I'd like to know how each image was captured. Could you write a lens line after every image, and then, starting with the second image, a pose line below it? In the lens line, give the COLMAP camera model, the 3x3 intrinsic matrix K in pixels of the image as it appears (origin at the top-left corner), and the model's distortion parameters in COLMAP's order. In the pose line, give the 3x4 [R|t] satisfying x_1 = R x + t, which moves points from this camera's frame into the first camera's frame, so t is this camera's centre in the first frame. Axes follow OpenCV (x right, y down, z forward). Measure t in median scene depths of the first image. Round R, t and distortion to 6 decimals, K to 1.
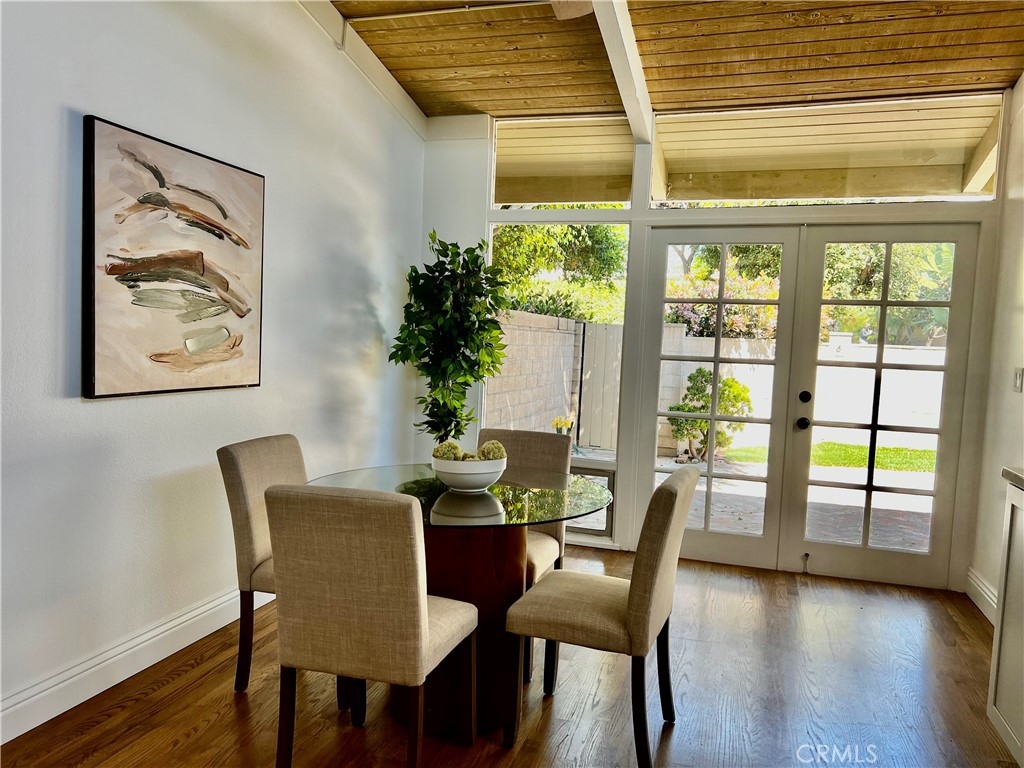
lens RADIAL K [[773.4, 0, 498.3], [0, 773.4, 386.9], [0, 0, 1]] dist [0.004970, -0.010623]
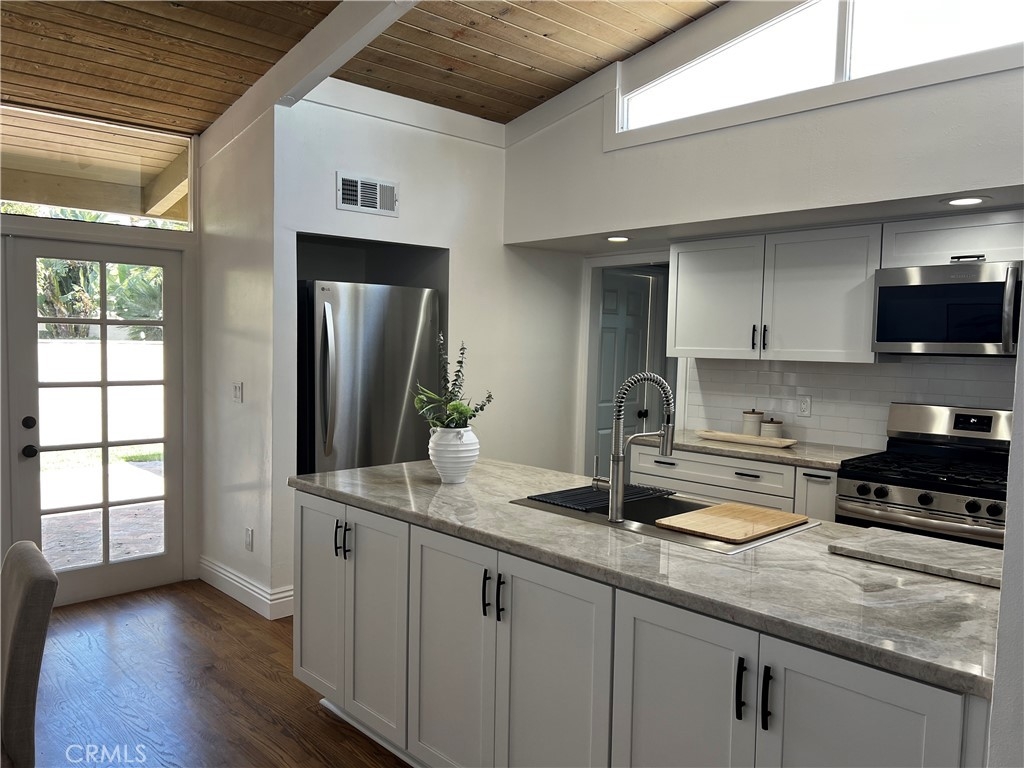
lens RADIAL K [[773.4, 0, 498.3], [0, 773.4, 386.9], [0, 0, 1]] dist [0.004970, -0.010623]
pose [[0.486833, -0.086420, 0.869209, -0.145675], [0.064191, 0.995943, 0.063068, -0.056967], [-0.871133, 0.025091, 0.490405, 0.056296]]
